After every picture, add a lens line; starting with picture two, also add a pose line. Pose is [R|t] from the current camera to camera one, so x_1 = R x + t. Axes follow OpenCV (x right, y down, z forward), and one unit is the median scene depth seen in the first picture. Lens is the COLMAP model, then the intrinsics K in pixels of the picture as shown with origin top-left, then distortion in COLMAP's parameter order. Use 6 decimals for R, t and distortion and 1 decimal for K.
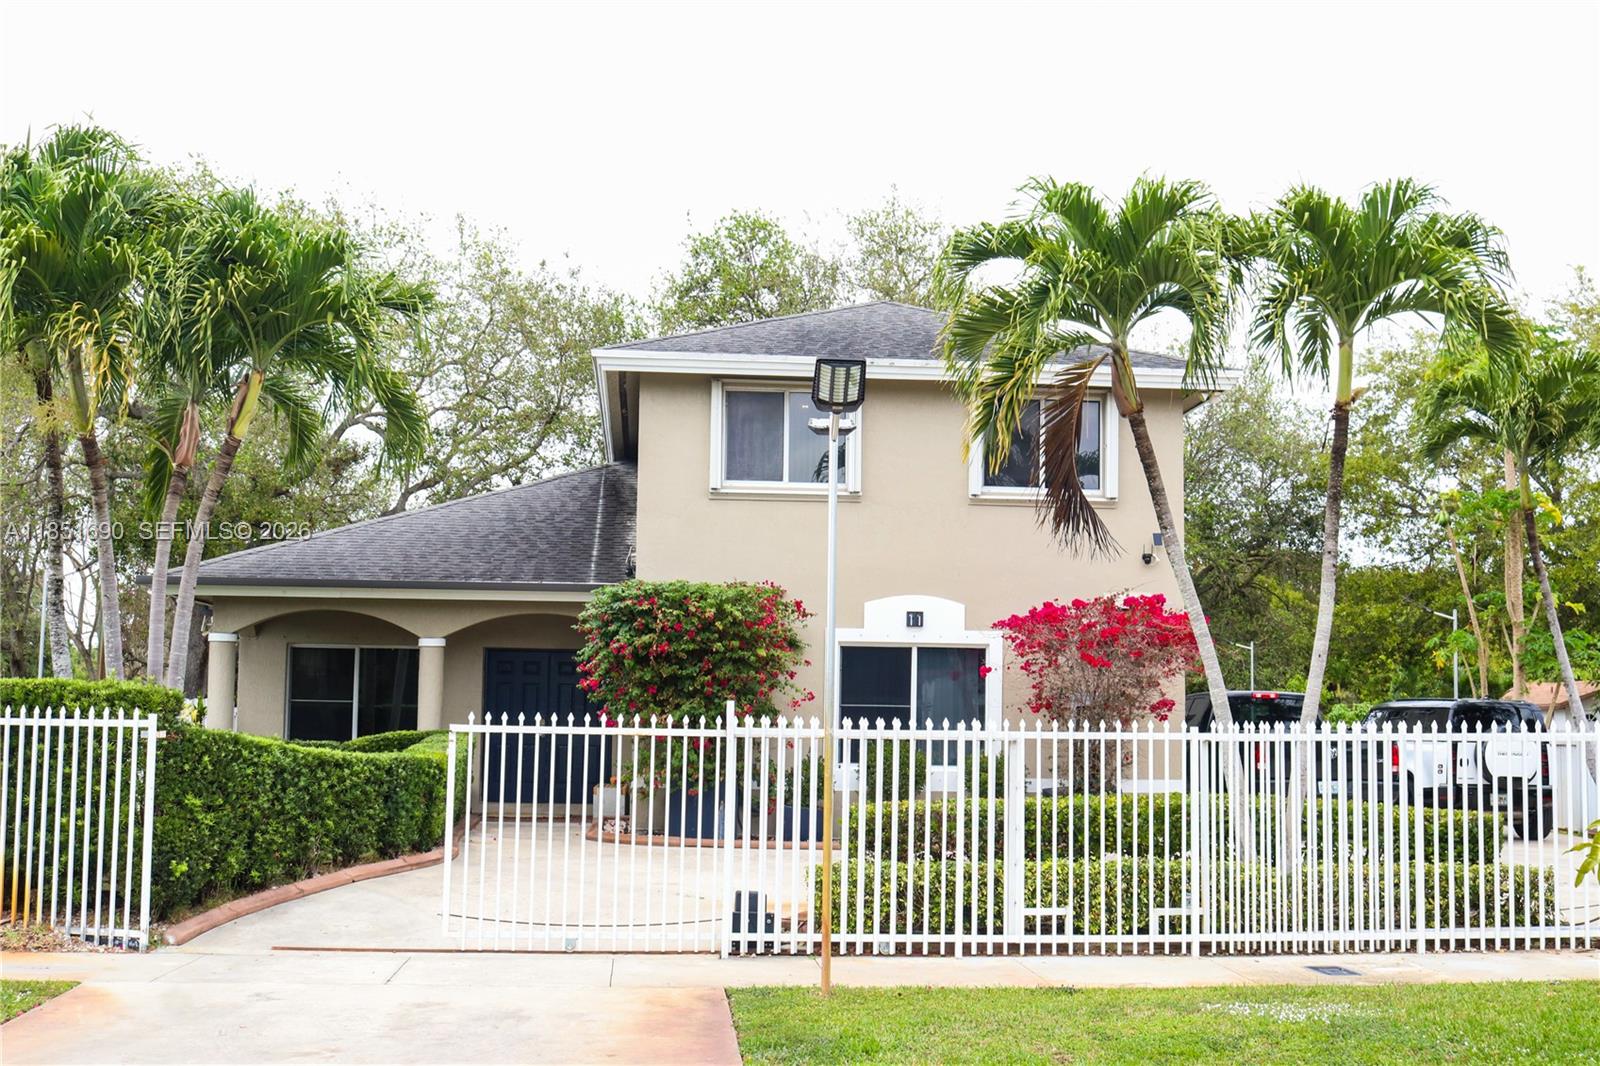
lens RADIAL K [[1811.1, 0, 800.0], [0, 1811.1, 533.0], [0, 0, 1]] dist [-0.116034, 0.021968]
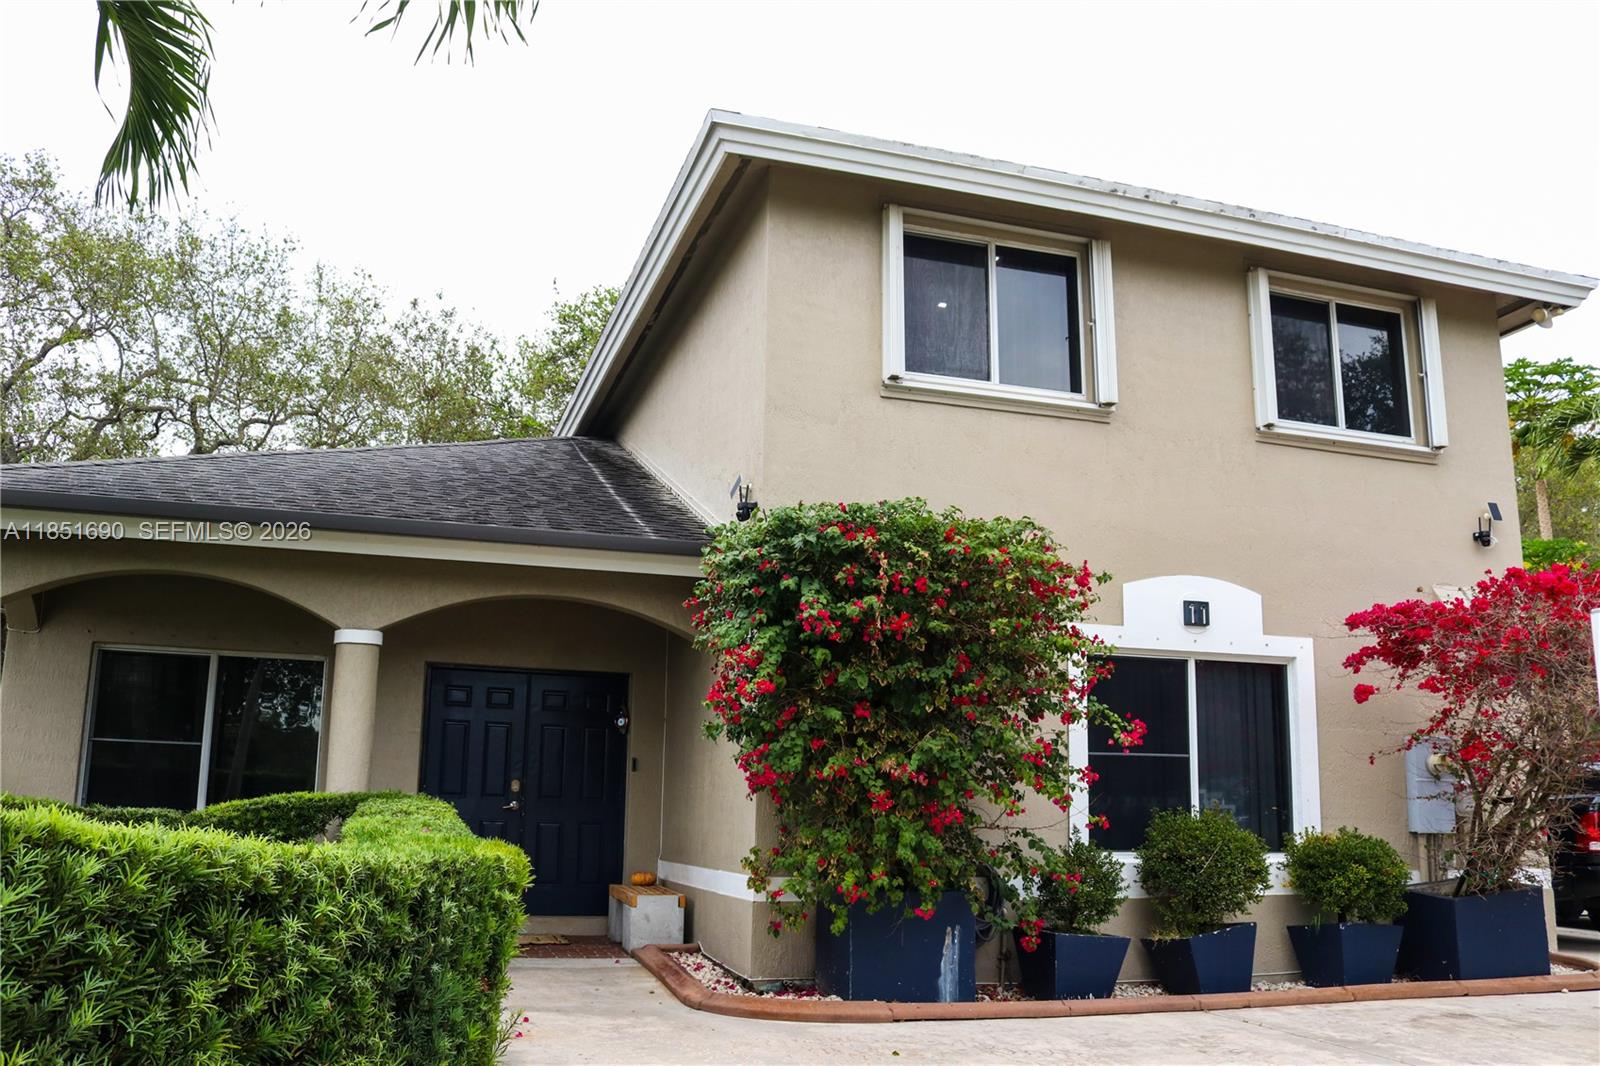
lens RADIAL K [[1334.0, 0, 792.4], [0, 1334.0, 536.0], [0, 0, 1]] dist [-0.155756, 0.131890]
pose [[0.978005, 0.046280, 0.203383, -0.177821], [-0.026171, 0.994596, -0.100473, 0.076286], [-0.206934, 0.092940, 0.973930, 0.642254]]
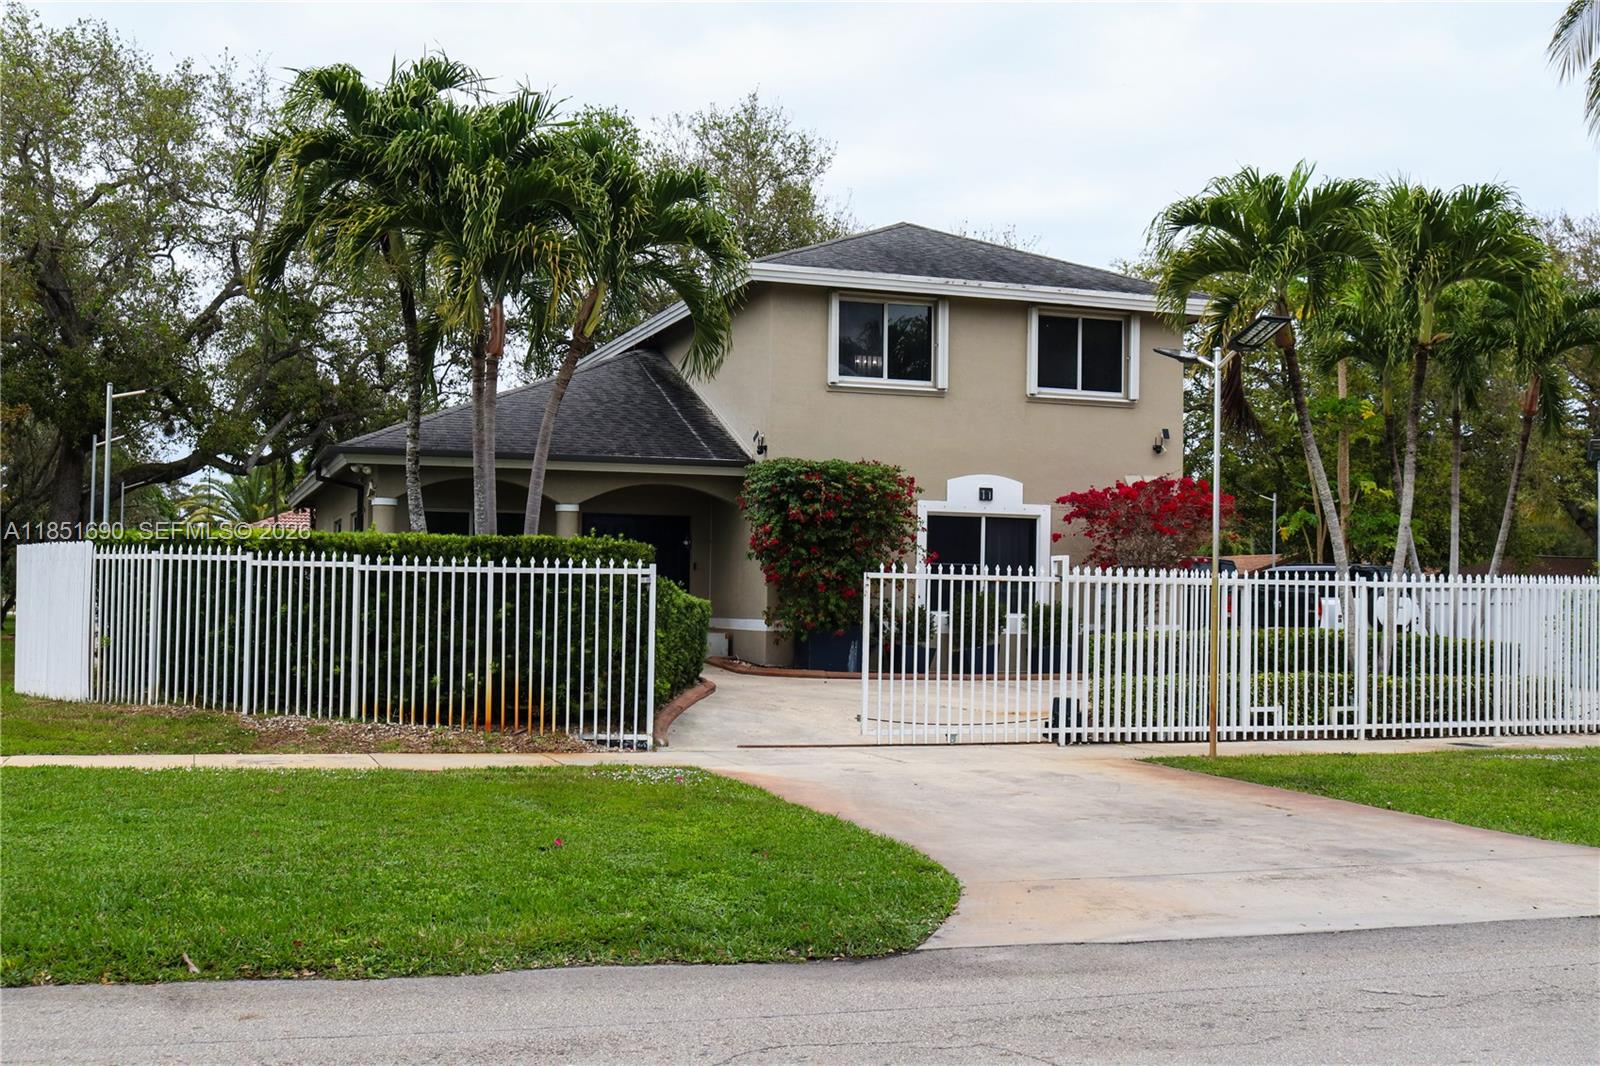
lens RADIAL K [[1811.1, 0, 800.0], [0, 1811.1, 533.0], [0, 0, 1]] dist [-0.116034, 0.021968]
pose [[0.972815, 0.010396, 0.231348, -0.372580], [-0.026899, 0.997303, 0.068293, -0.006923], [-0.230014, -0.072659, 0.970471, -0.176414]]
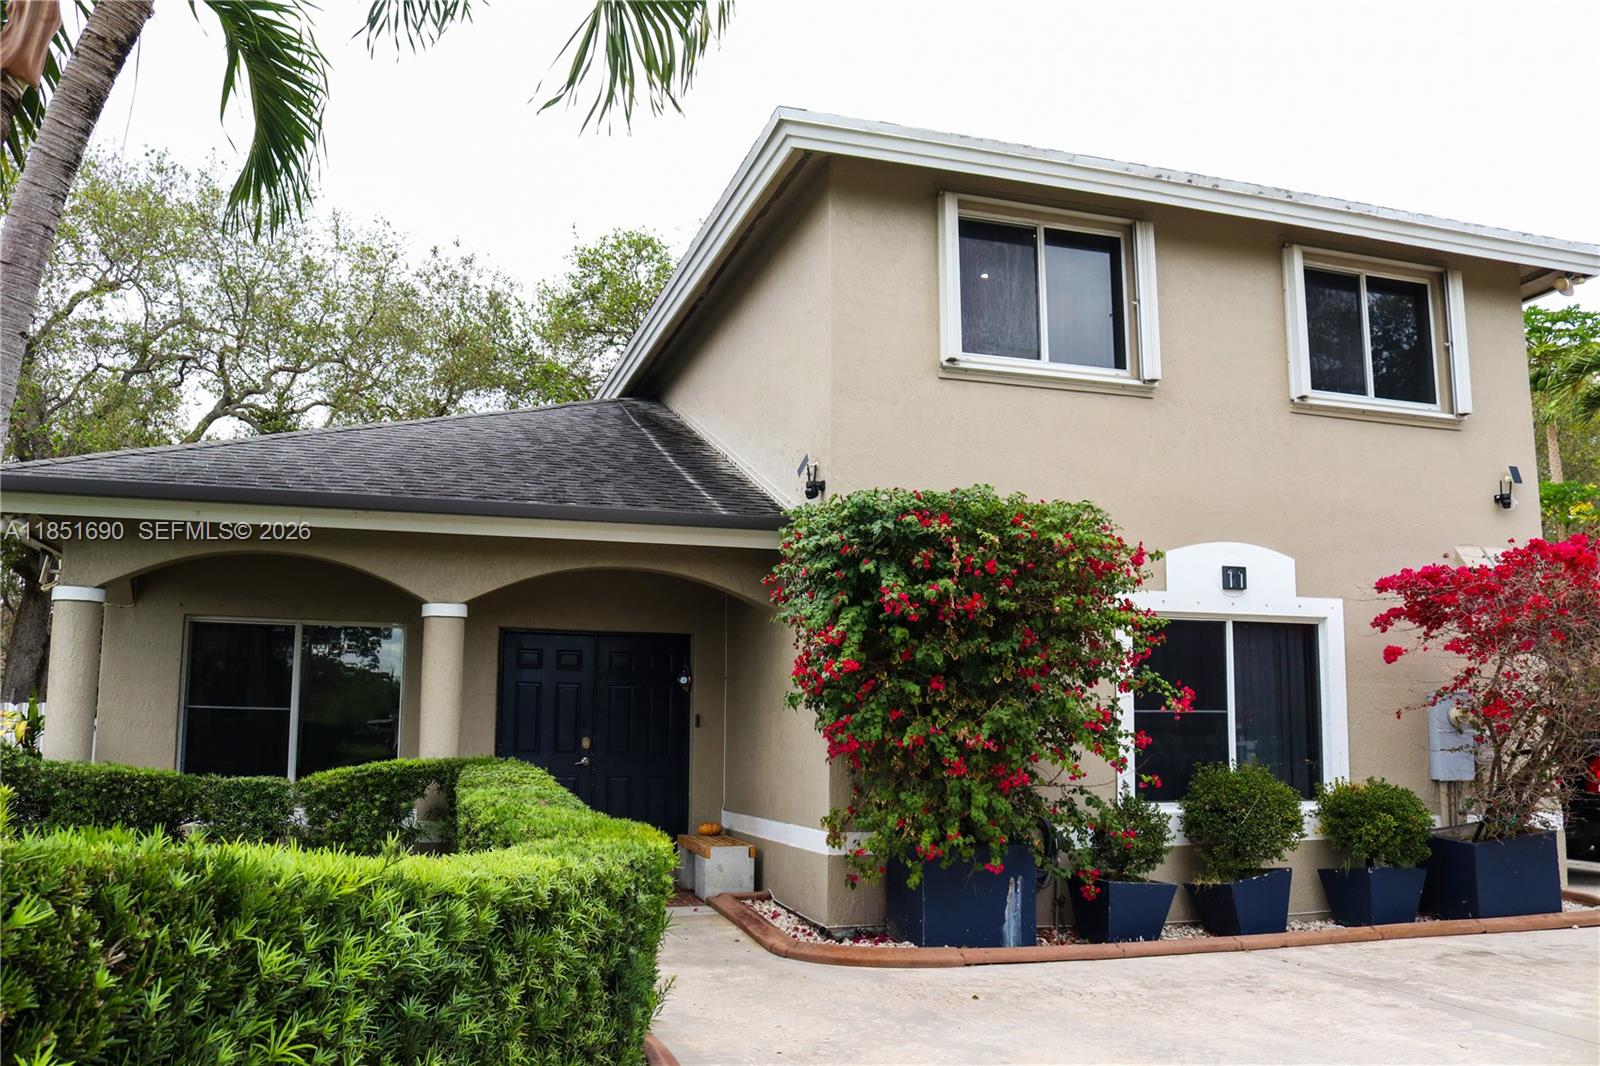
lens RADIAL K [[1334.0, 0, 792.4], [0, 1334.0, 536.0], [0, 0, 1]] dist [-0.155756, 0.131890]
pose [[0.978812, 0.024482, 0.203290, -0.206331], [-0.015735, 0.998884, -0.044533, 0.061111], [-0.204153, 0.040390, 0.978105, 0.618765]]
